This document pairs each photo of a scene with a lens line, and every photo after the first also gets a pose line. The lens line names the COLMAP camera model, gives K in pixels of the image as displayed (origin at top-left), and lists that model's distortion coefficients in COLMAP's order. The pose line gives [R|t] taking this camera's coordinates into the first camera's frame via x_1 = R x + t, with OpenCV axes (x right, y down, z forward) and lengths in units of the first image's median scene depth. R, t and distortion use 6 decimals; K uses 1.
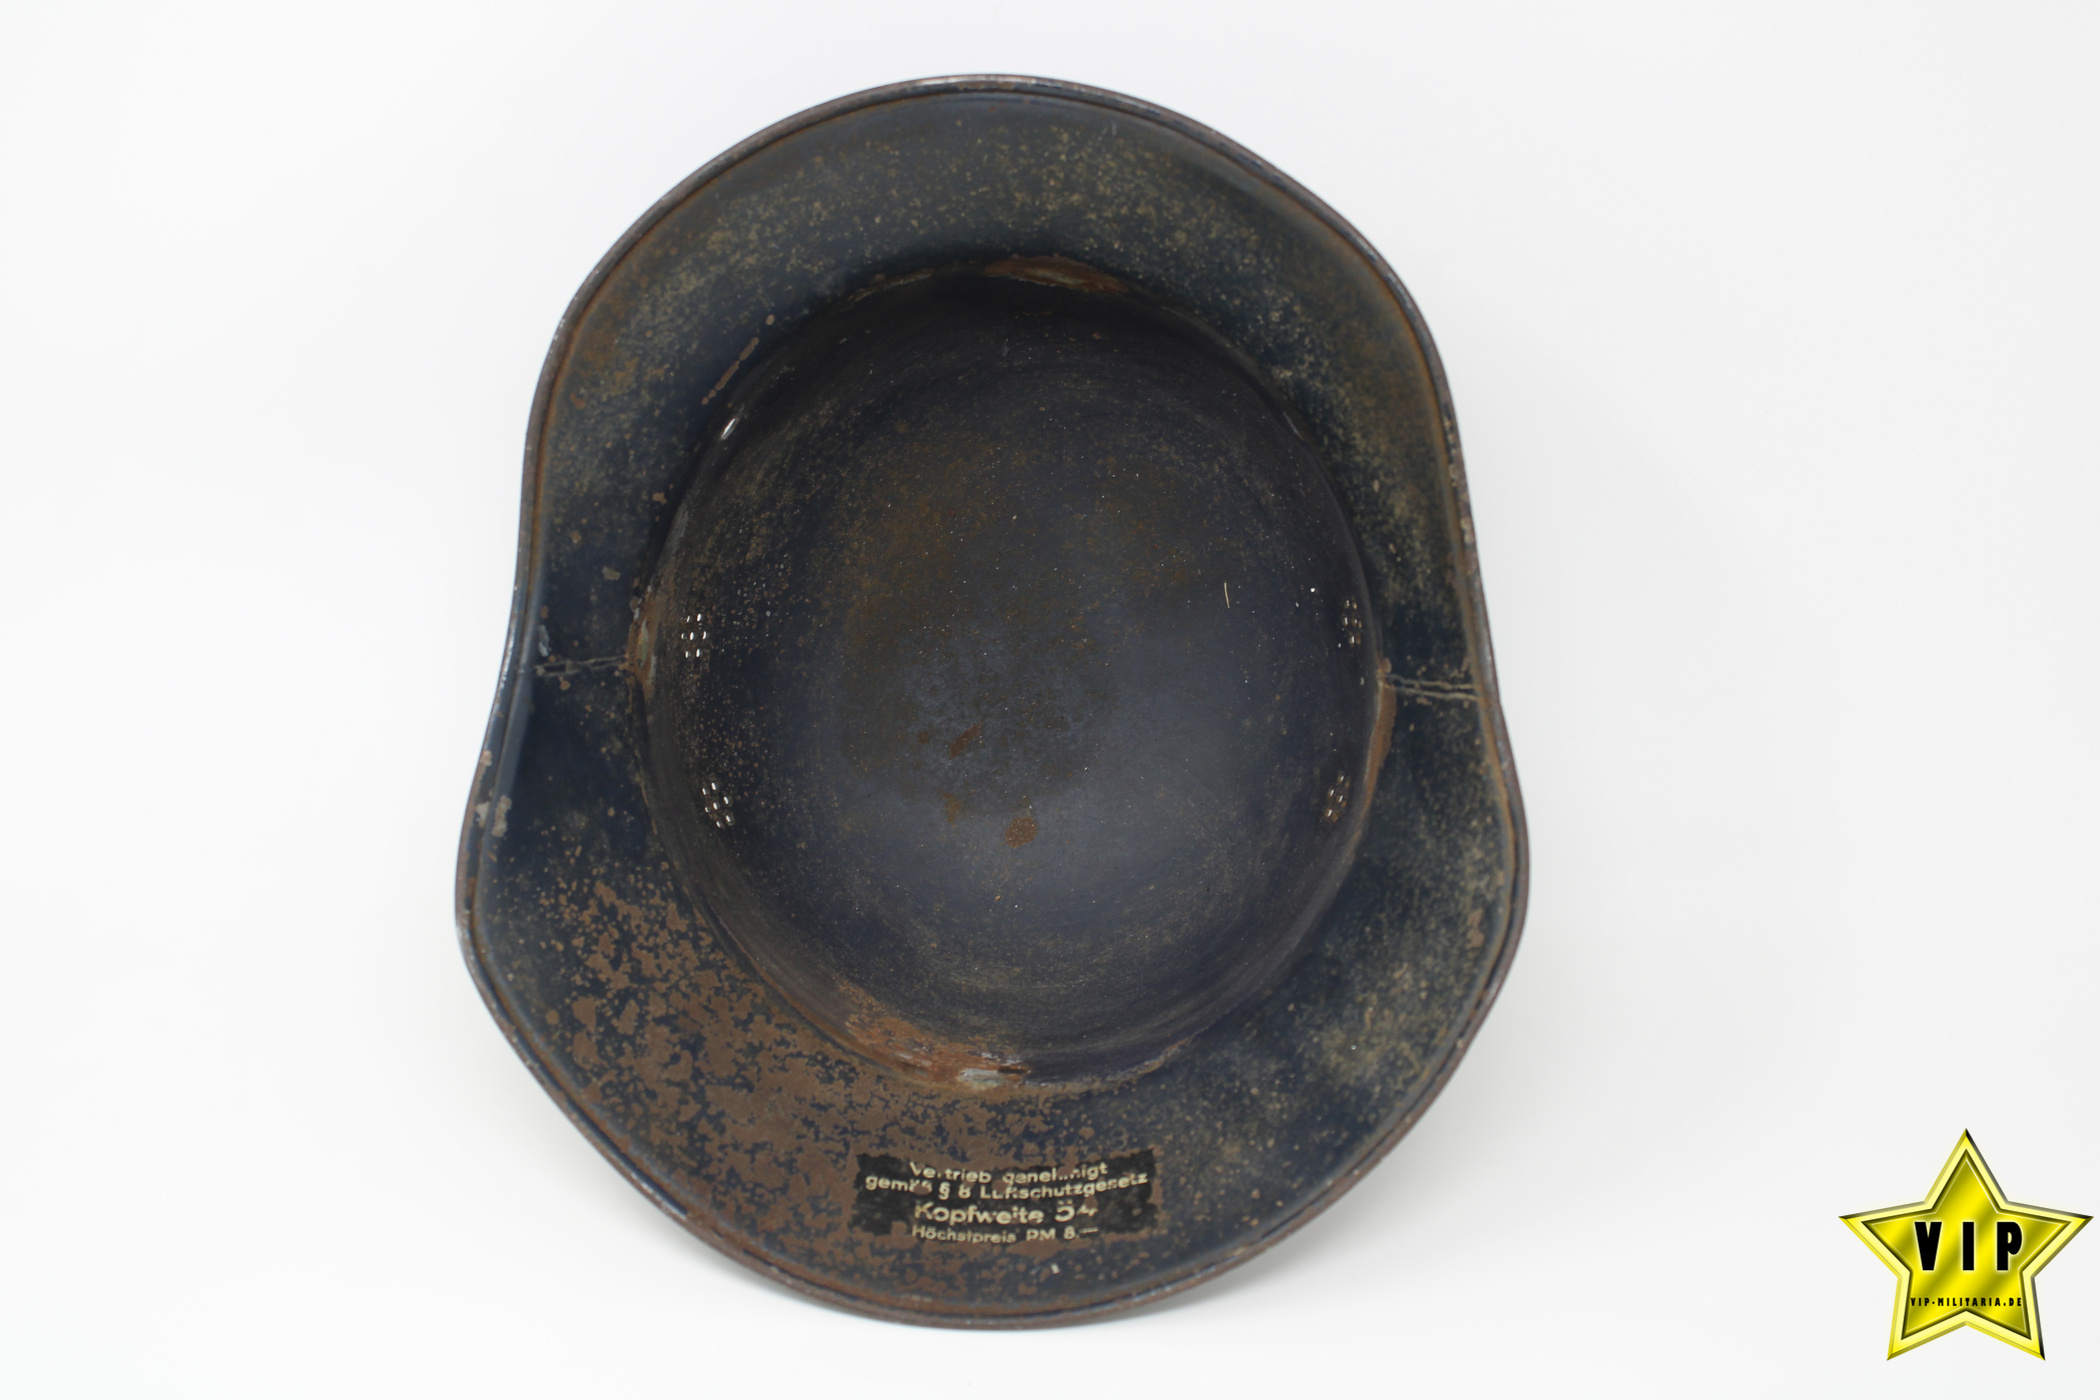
lens RADIAL K [[2768.0, 0, 1050.0], [0, 2768.0, 700.0], [0, 0, 1]] dist [-0.070237, 0.080722]
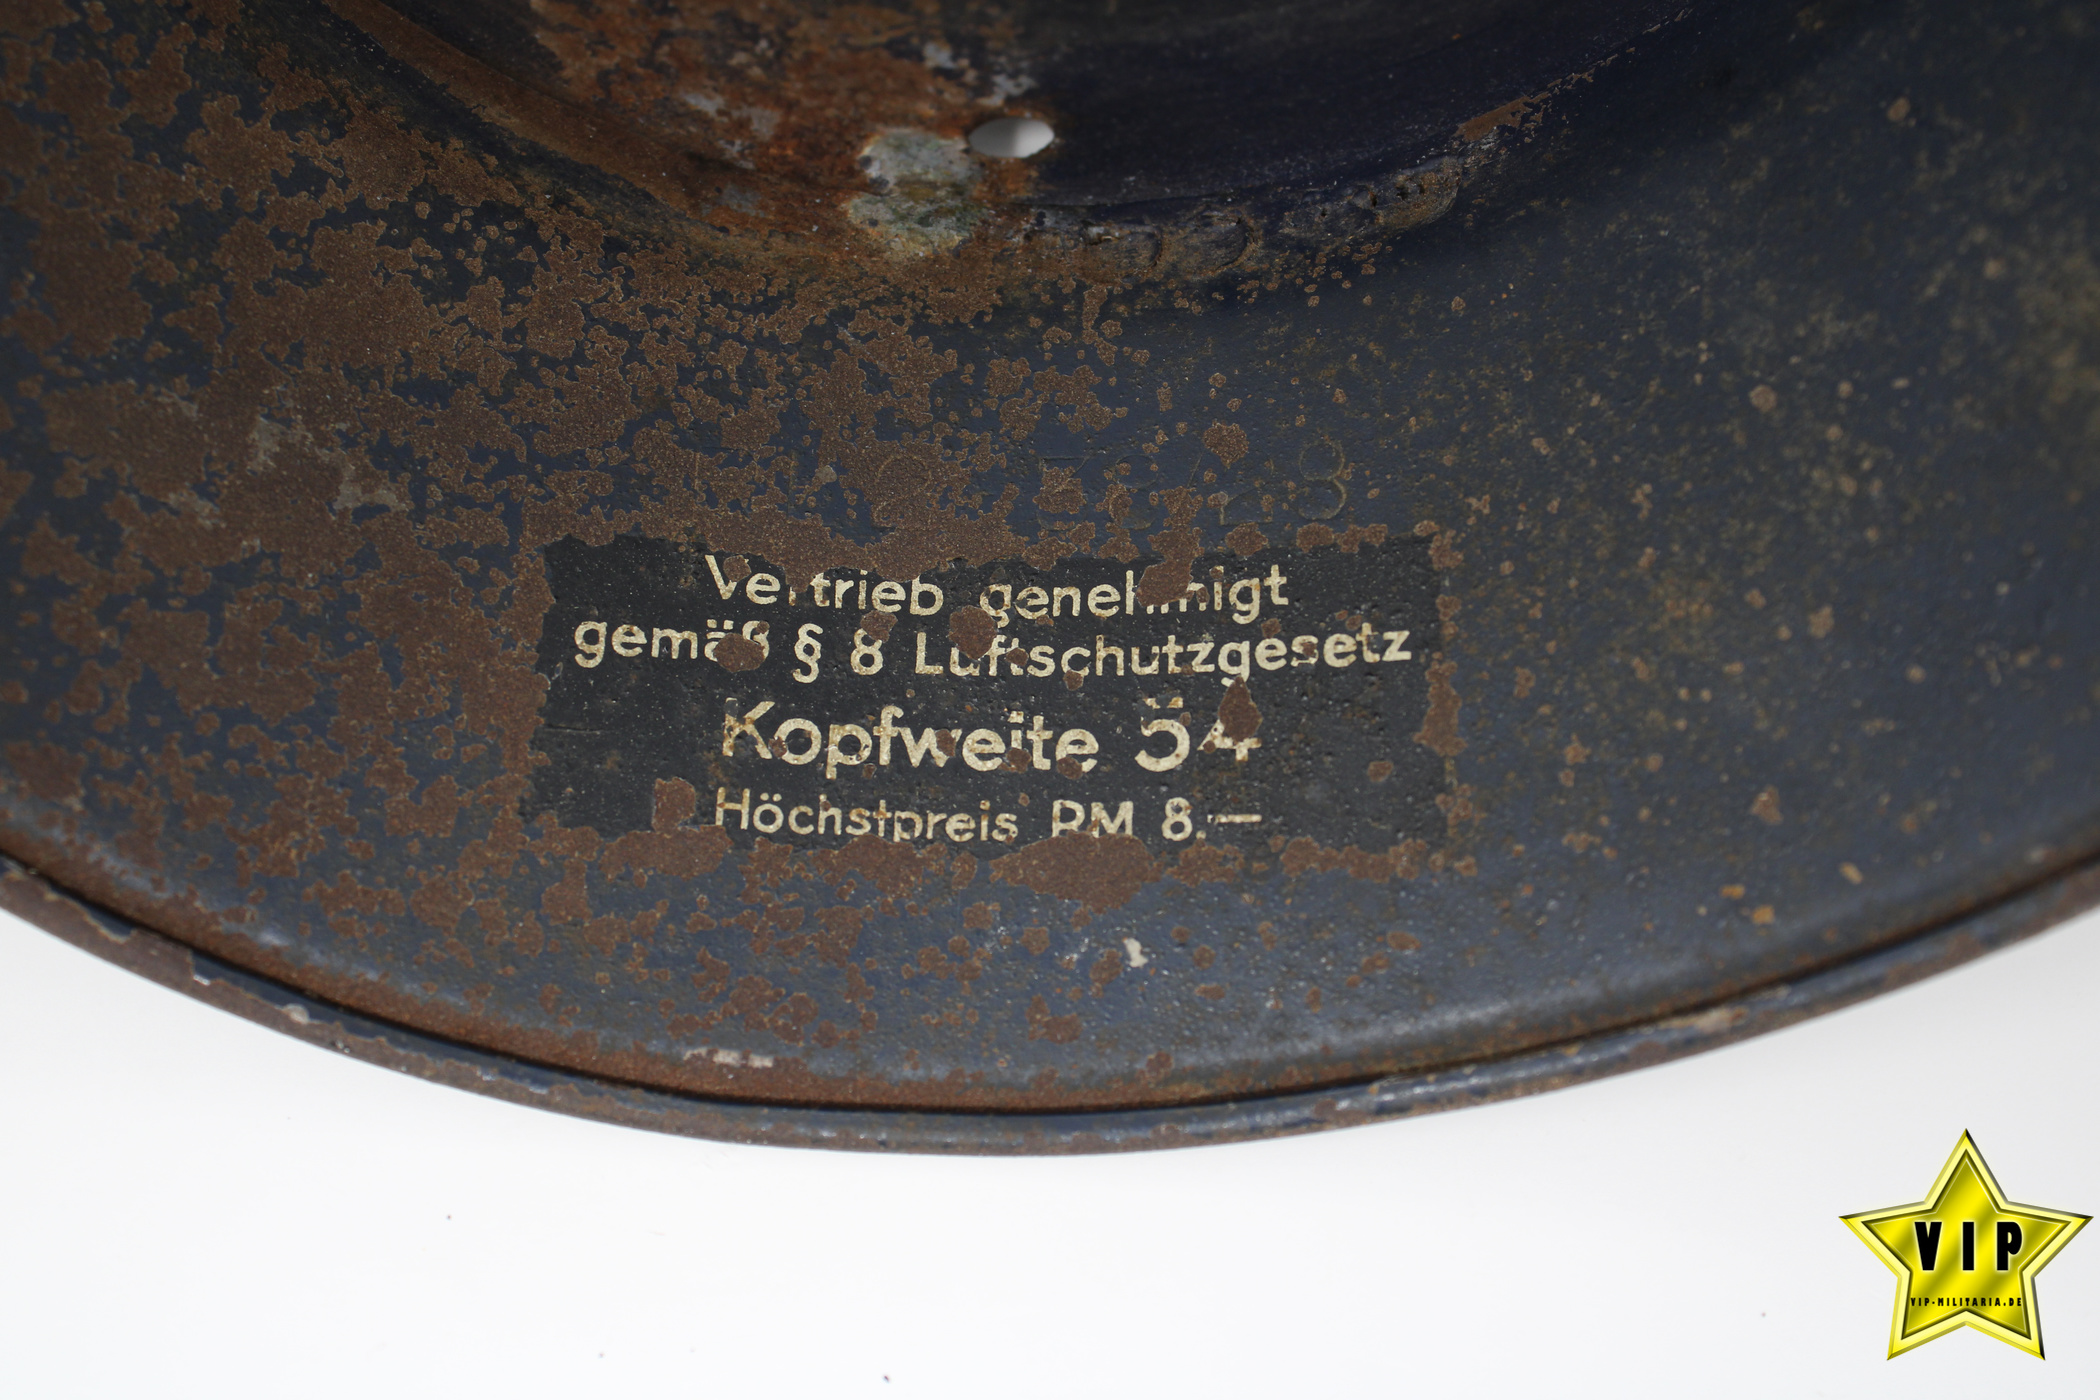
lens RADIAL K [[2768.0, 0, 1050.0], [0, 2768.0, 700.0], [0, 0, 1]] dist [-0.070237, 0.080722]
pose [[0.999752, -0.005018, -0.021697, -0.001052], [0.017007, 0.801040, 0.598369, -0.021025], [0.014378, -0.598589, 0.800927, 0.721683]]
